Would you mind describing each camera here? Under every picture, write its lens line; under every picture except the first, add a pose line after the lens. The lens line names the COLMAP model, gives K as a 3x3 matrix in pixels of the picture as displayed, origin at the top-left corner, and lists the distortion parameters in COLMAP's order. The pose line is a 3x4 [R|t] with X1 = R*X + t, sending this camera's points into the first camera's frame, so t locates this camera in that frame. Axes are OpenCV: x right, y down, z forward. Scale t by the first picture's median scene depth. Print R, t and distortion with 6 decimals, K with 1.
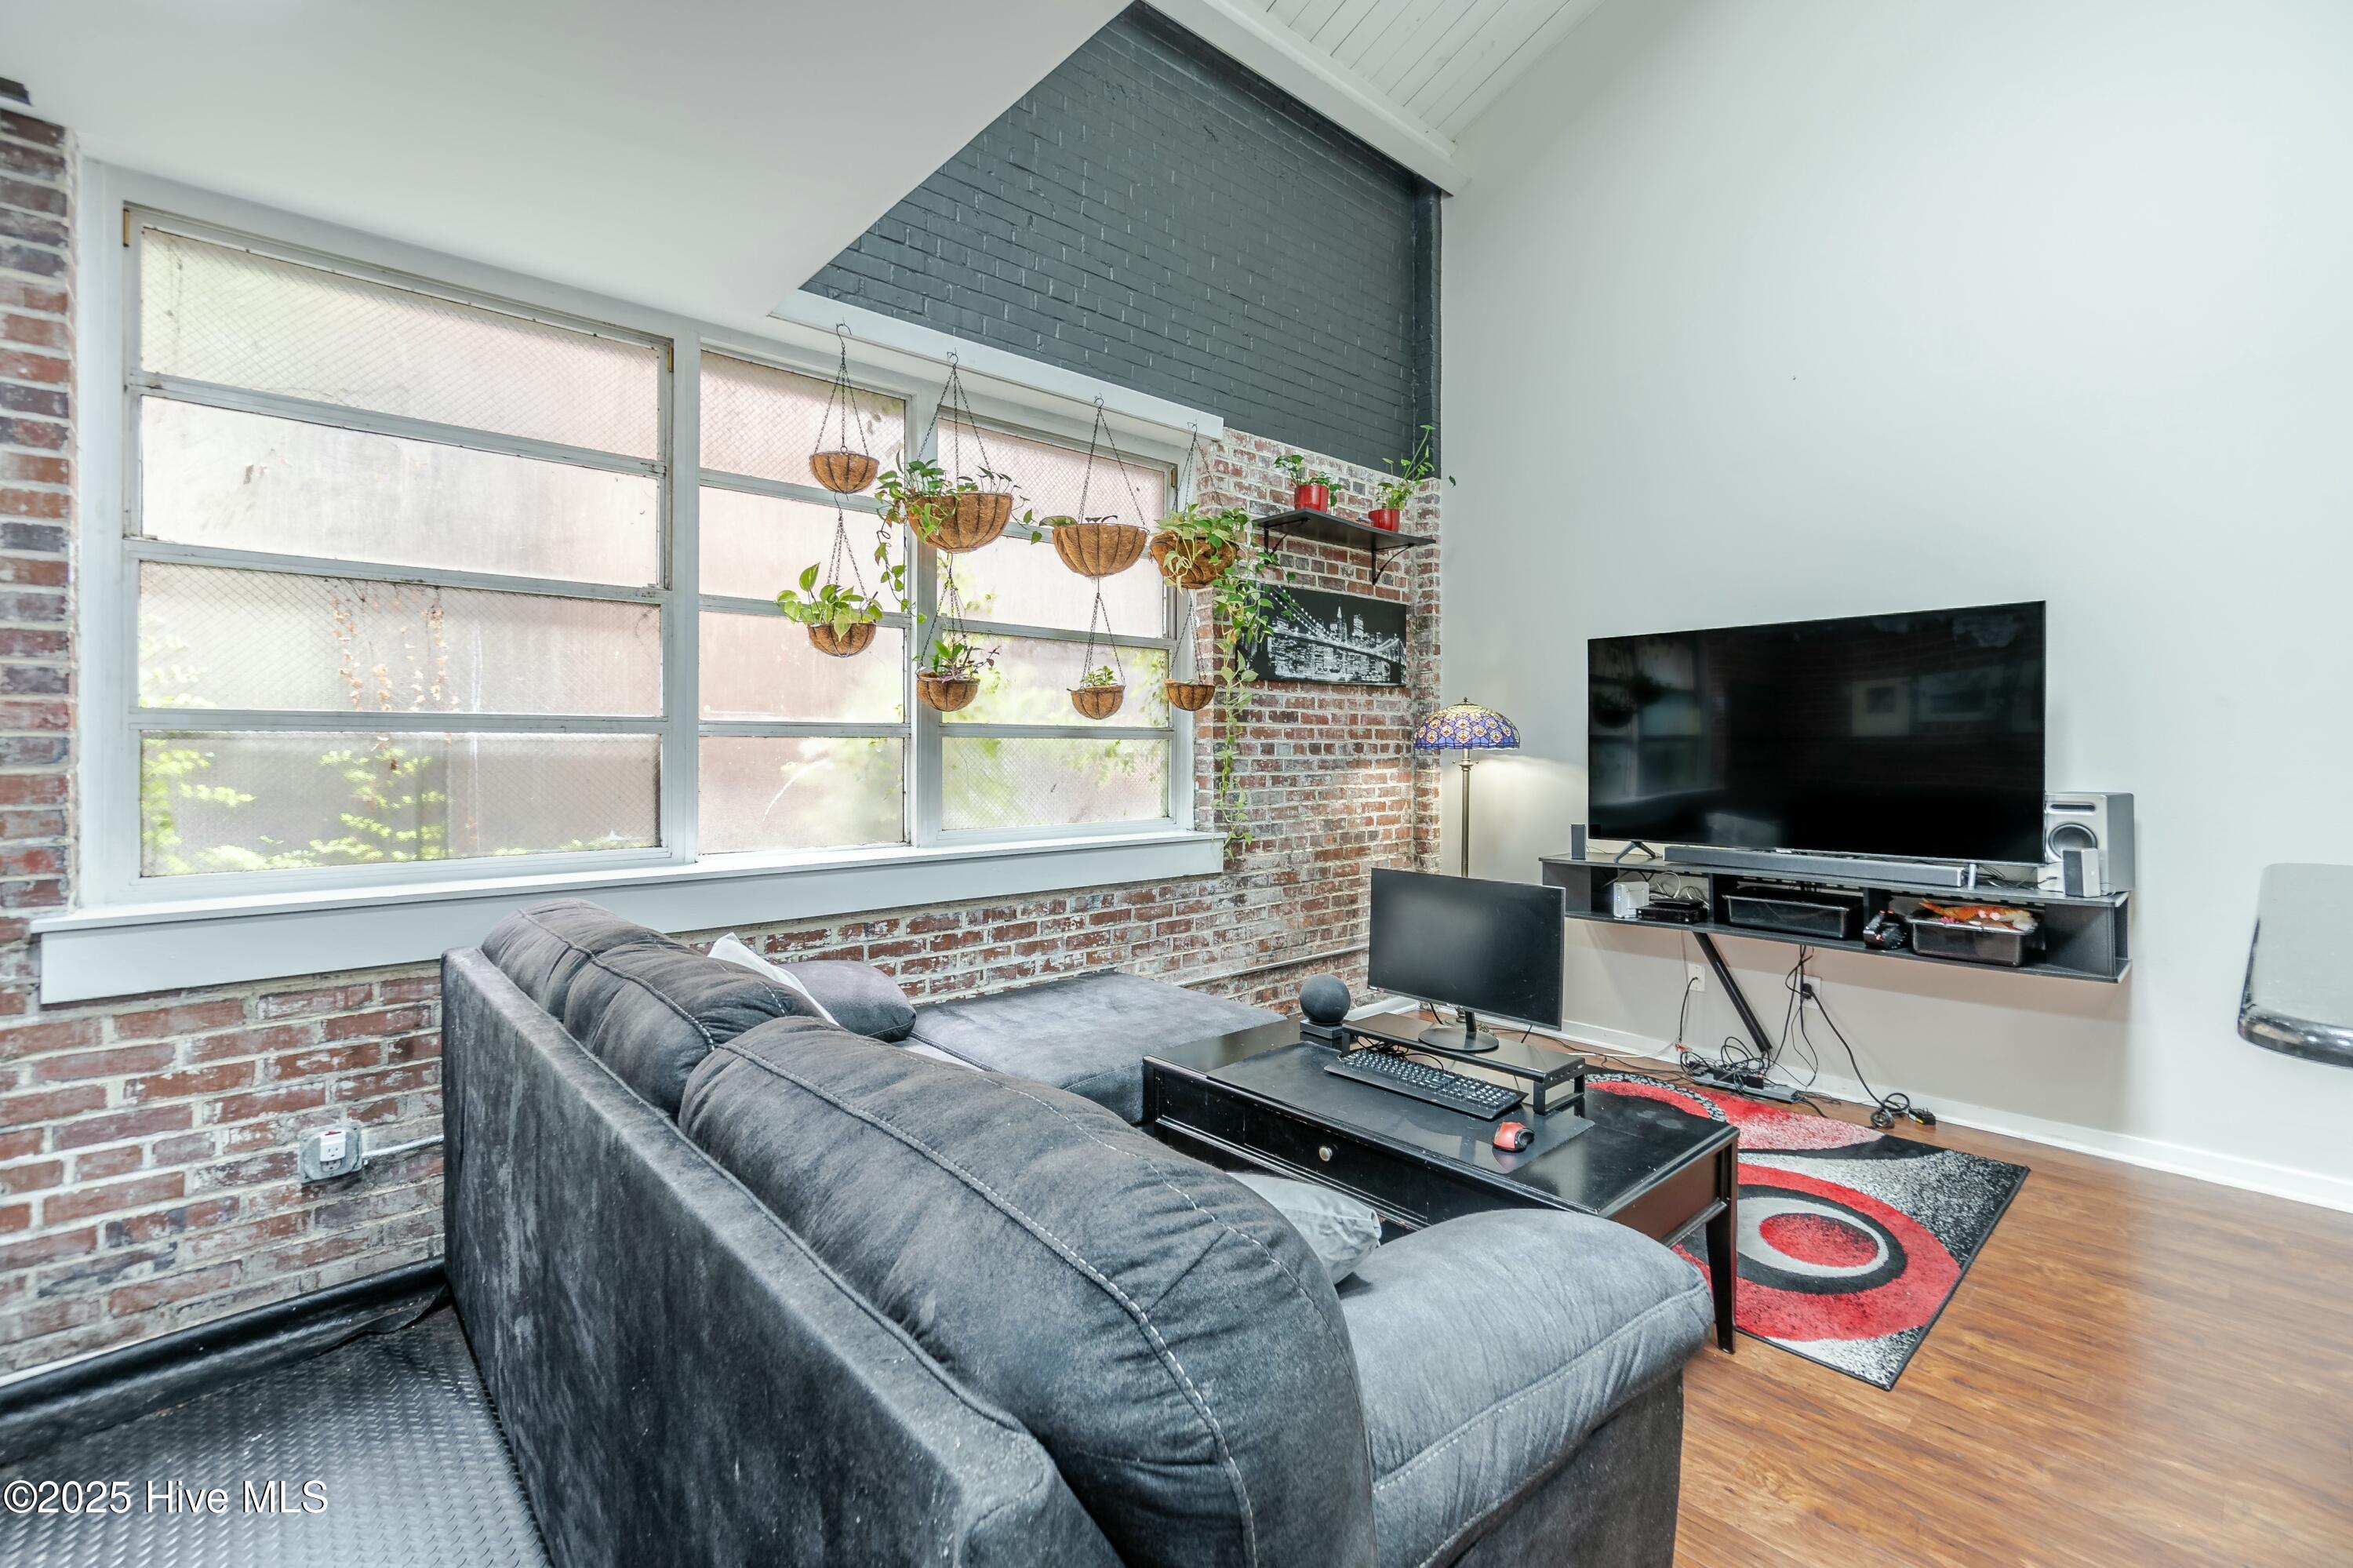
lens RADIAL K [[1024.7, 0, 1171.6], [0, 1024.7, 770.0], [0, 0, 1]] dist [-0.001542, 0.001258]
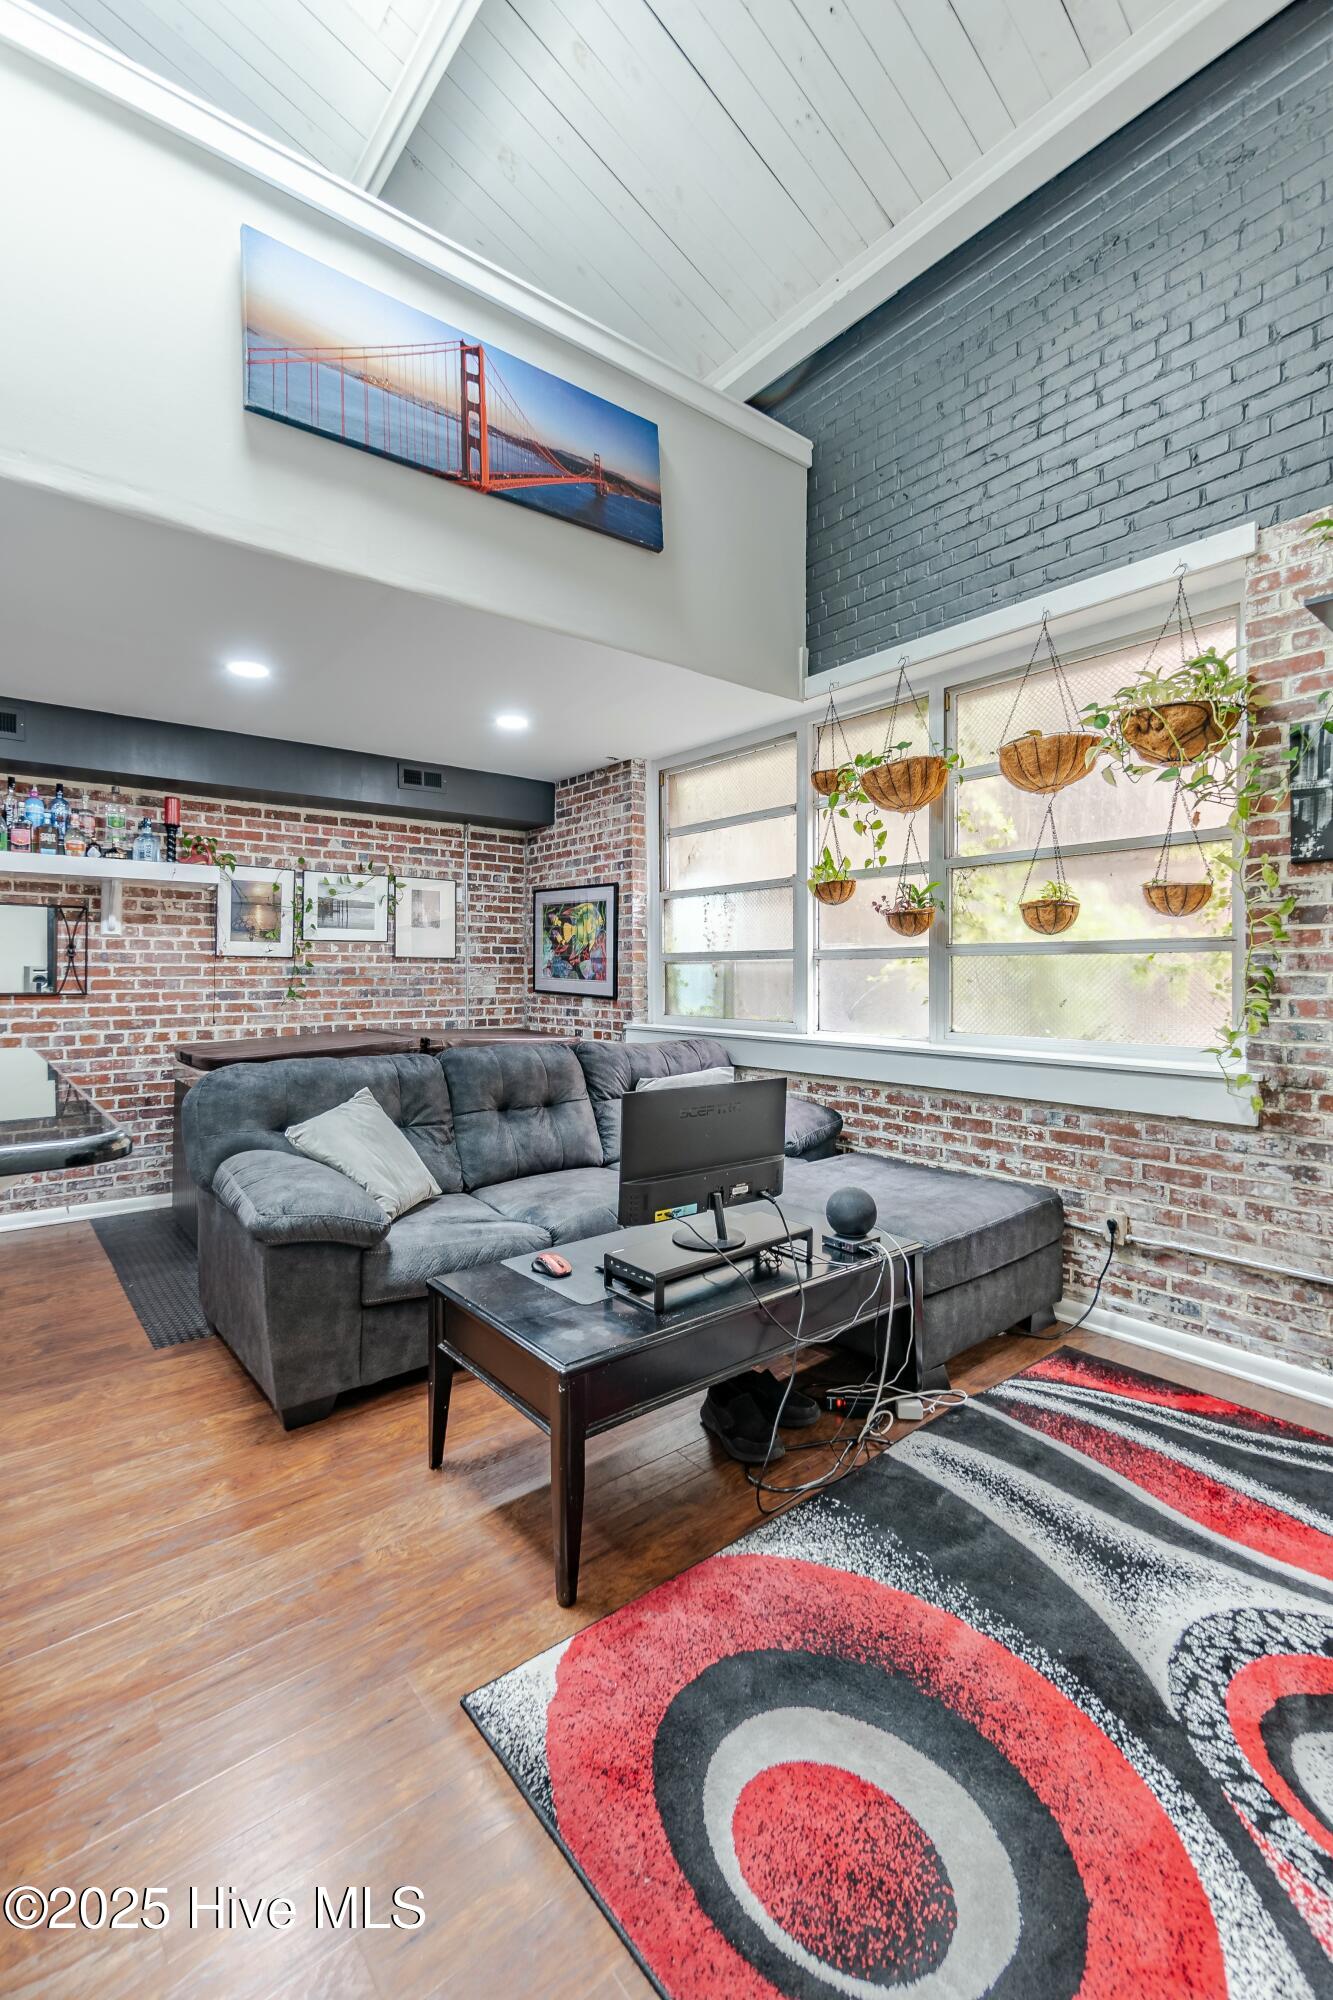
lens RADIAL K [[870.9, 0, 683.0], [0, 870.9, 980.1], [0, 0, 1]] dist [-0.001542, 0.001258]
pose [[-0.033922, 0.009019, -0.999384, 0.786076], [-0.017308, 0.999804, 0.009610, -0.007062], [0.999275, 0.017623, -0.033760, 0.674864]]
